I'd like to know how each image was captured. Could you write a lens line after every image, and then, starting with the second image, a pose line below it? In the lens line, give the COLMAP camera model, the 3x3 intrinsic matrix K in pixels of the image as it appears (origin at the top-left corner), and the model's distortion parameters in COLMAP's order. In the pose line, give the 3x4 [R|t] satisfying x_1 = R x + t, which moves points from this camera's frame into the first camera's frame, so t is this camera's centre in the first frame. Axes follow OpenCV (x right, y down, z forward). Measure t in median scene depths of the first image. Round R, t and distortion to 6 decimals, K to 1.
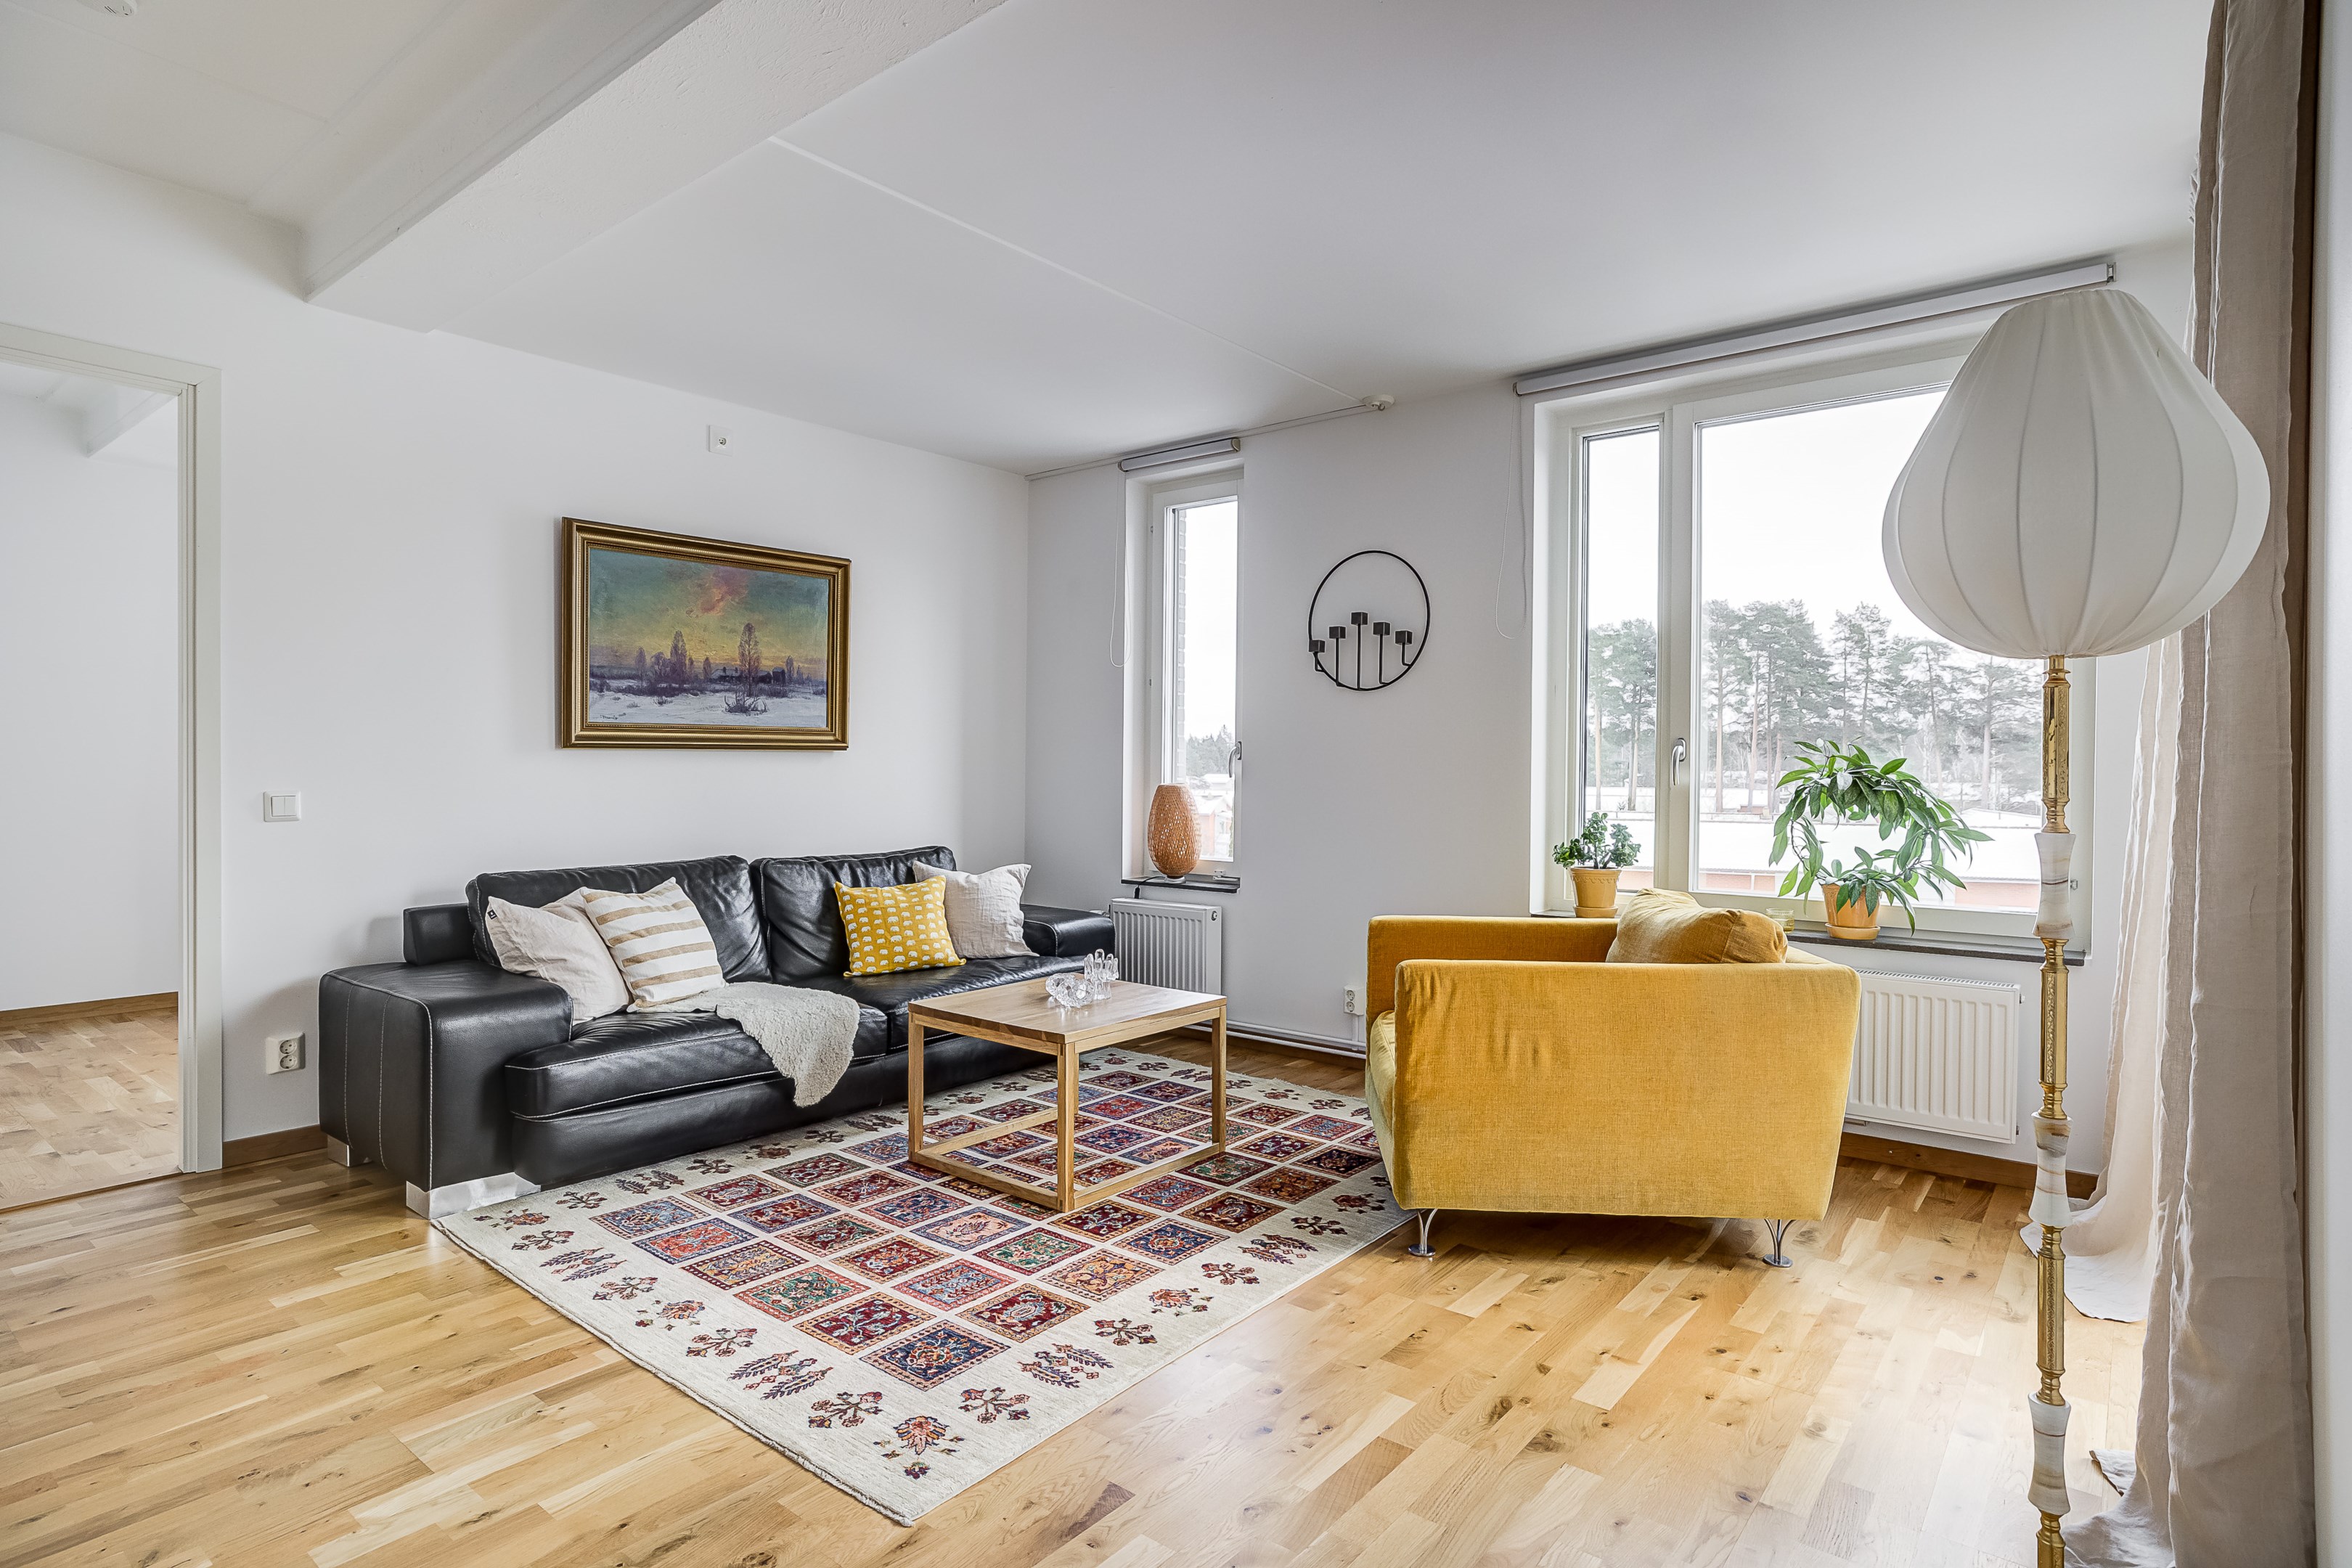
lens RADIAL K [[1224.3, 0, 1170.9], [0, 1224.3, 780.6], [0, 0, 1]] dist [-0.015806, 0.007330]
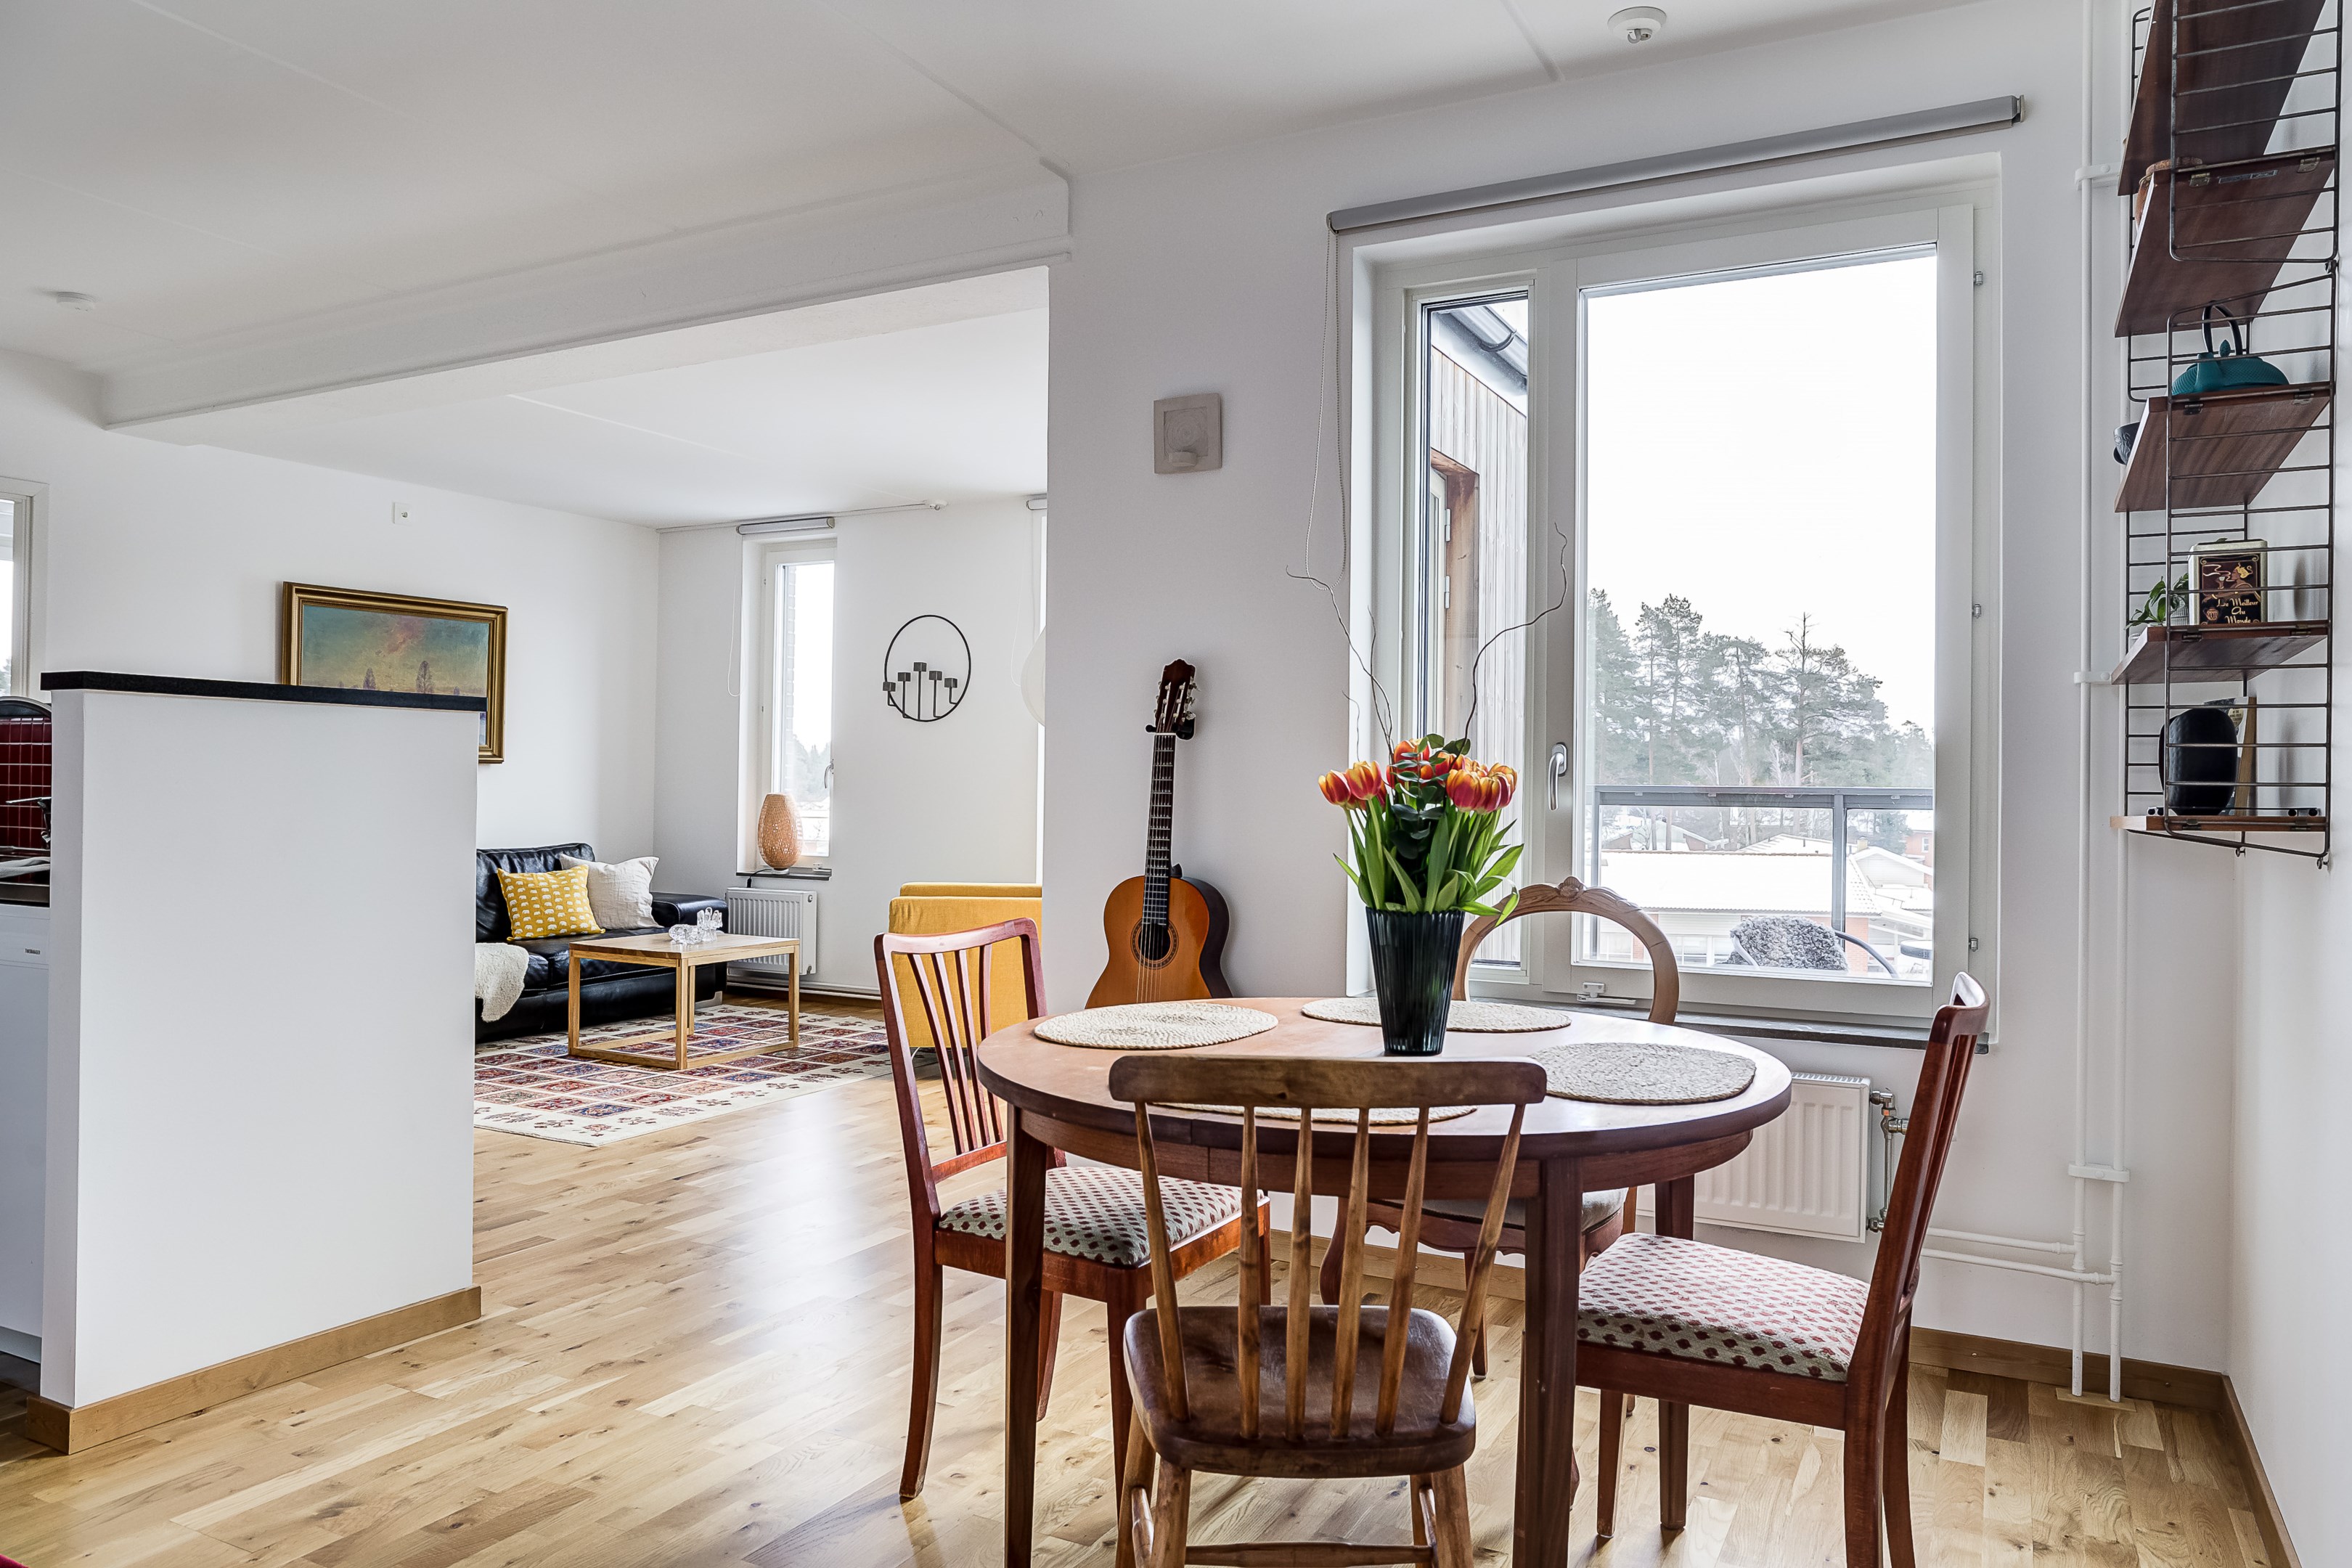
lens RADIAL K [[1576.9, 0, 1158.2], [0, 1576.9, 782.3], [0, 0, 1]] dist [-0.034368, -0.002099]
pose [[0.981145, 0.006056, 0.193178, 0.083630], [-0.003853, 0.999923, -0.011778, 0.010645], [-0.193234, 0.010812, 0.981093, -0.741382]]
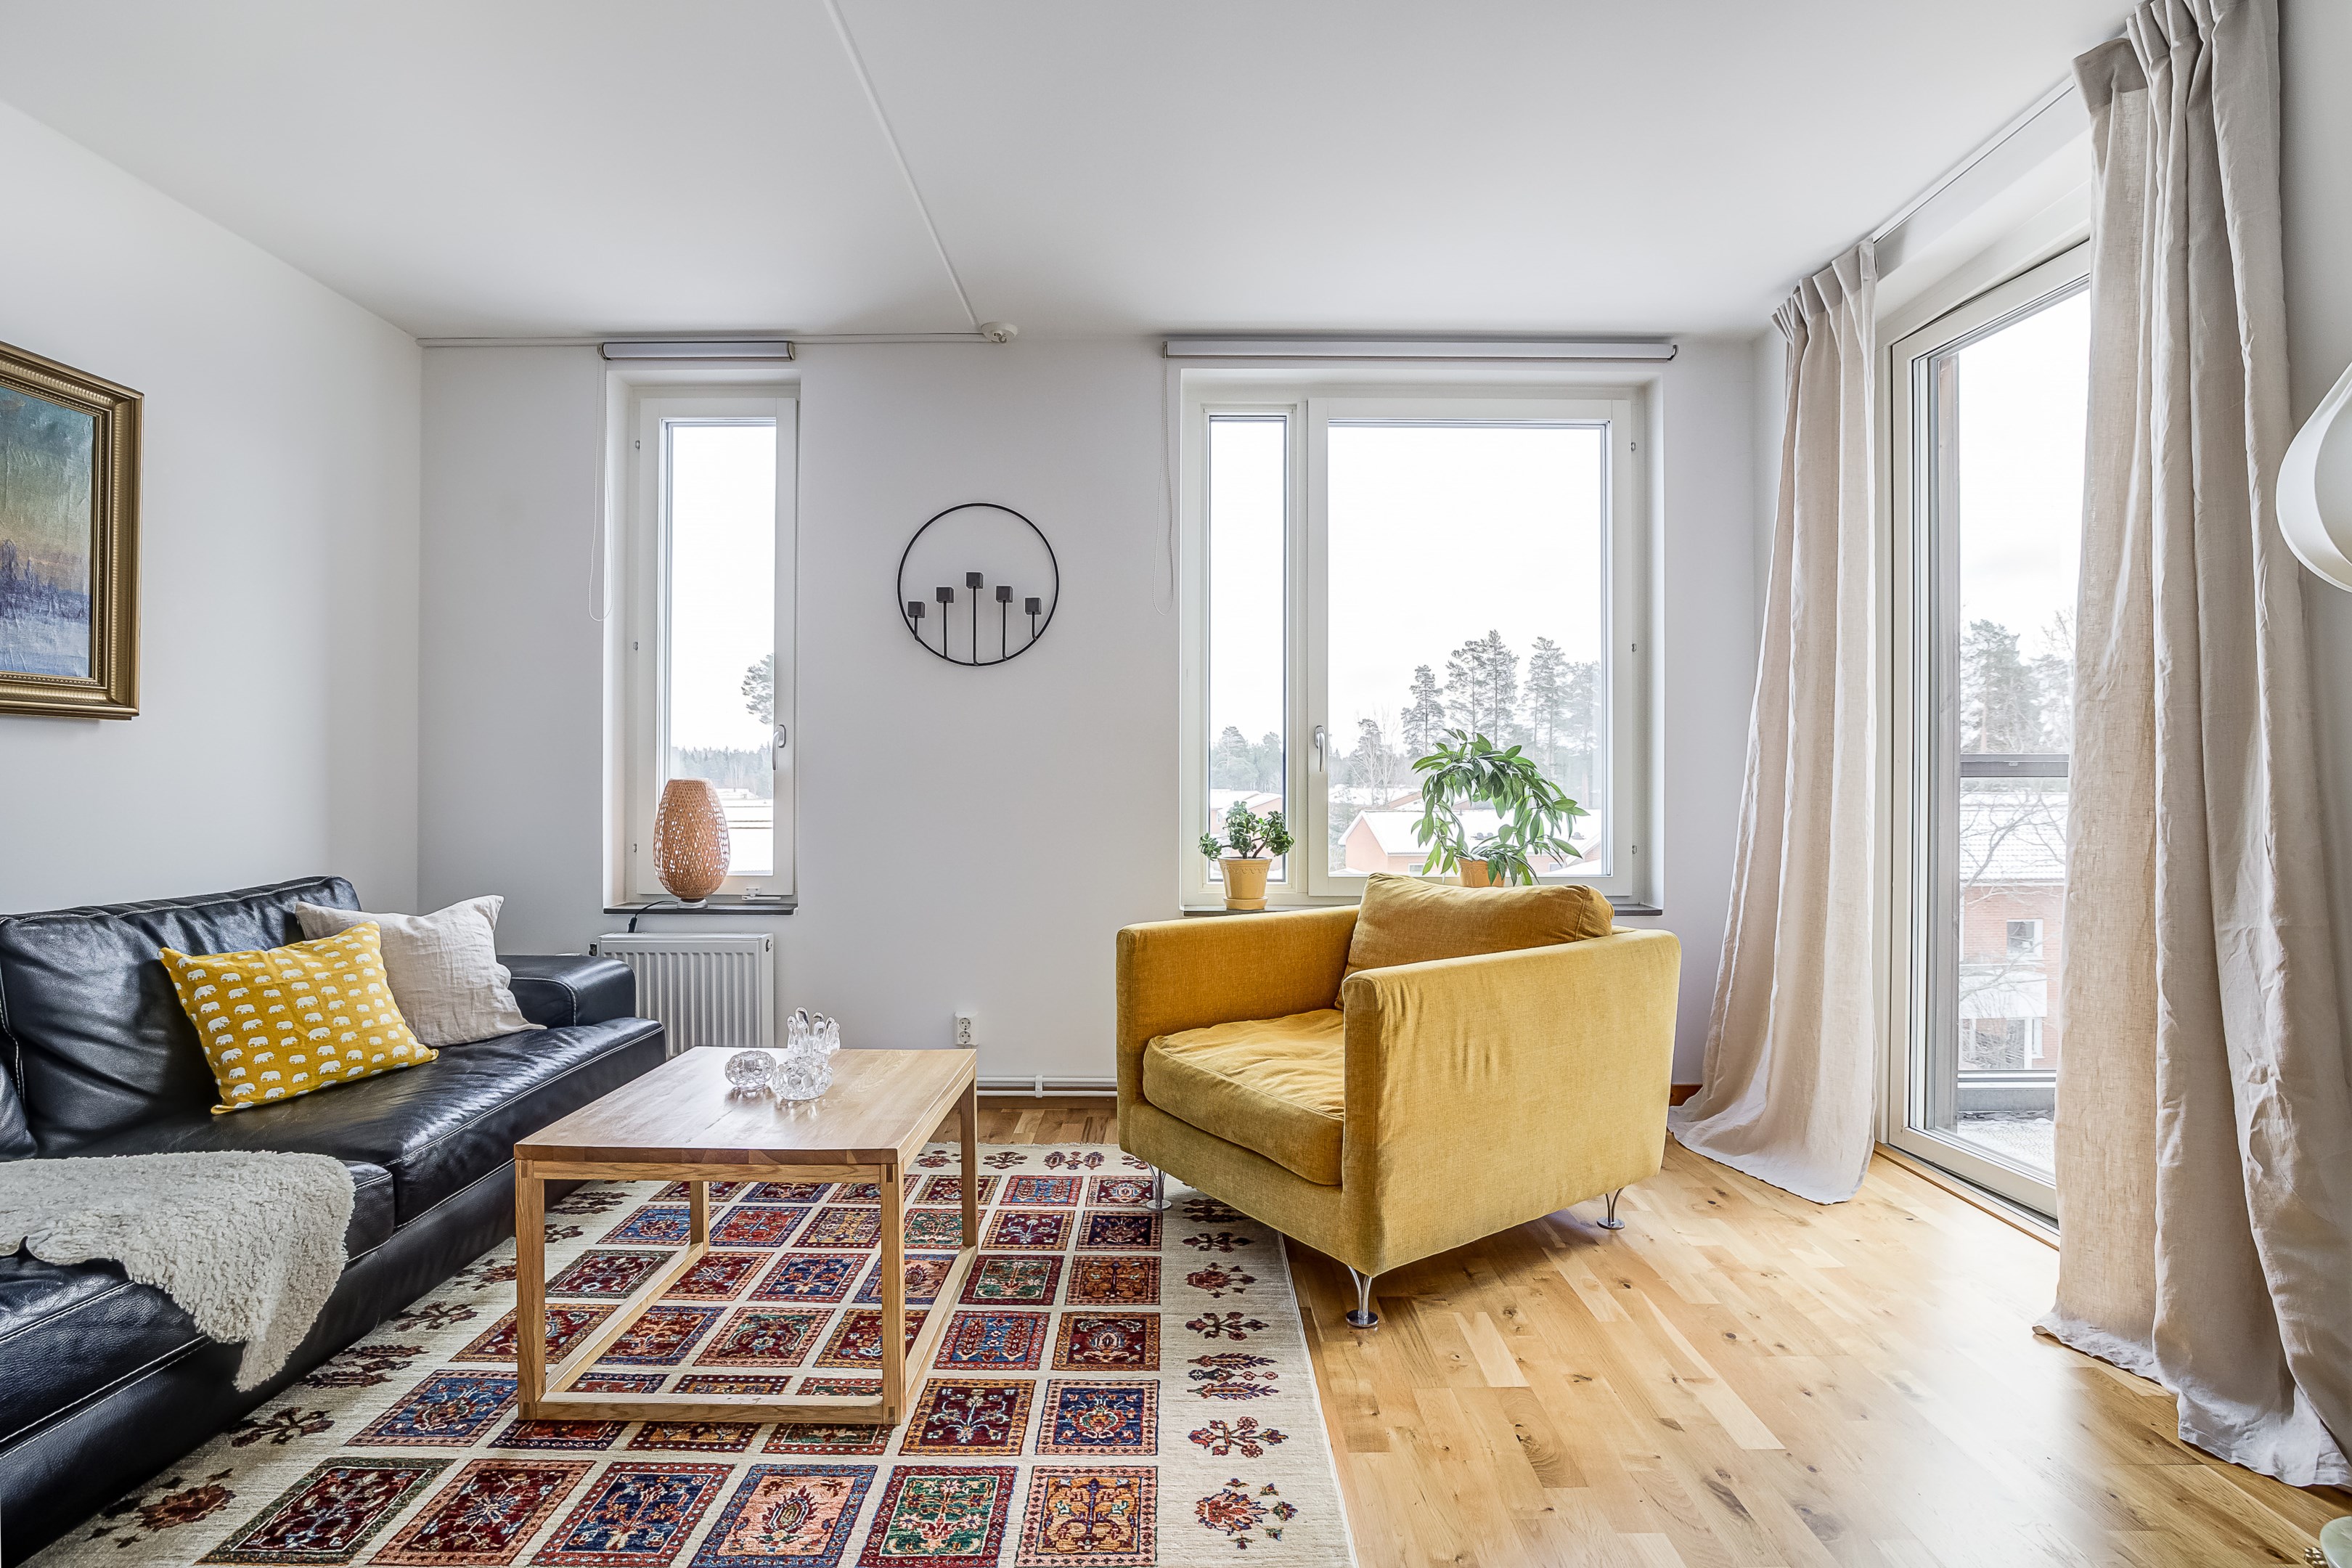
lens RADIAL K [[1122.8, 0, 1192.0], [0, 1122.8, 783.0], [0, 0, 1]] dist [-0.024252, 0.010628]
pose [[0.775132, -0.006074, 0.631770, -0.236384], [0.010882, 0.999934, -0.003737, 0.014420], [-0.631705, 0.009772, 0.775147, 0.315208]]
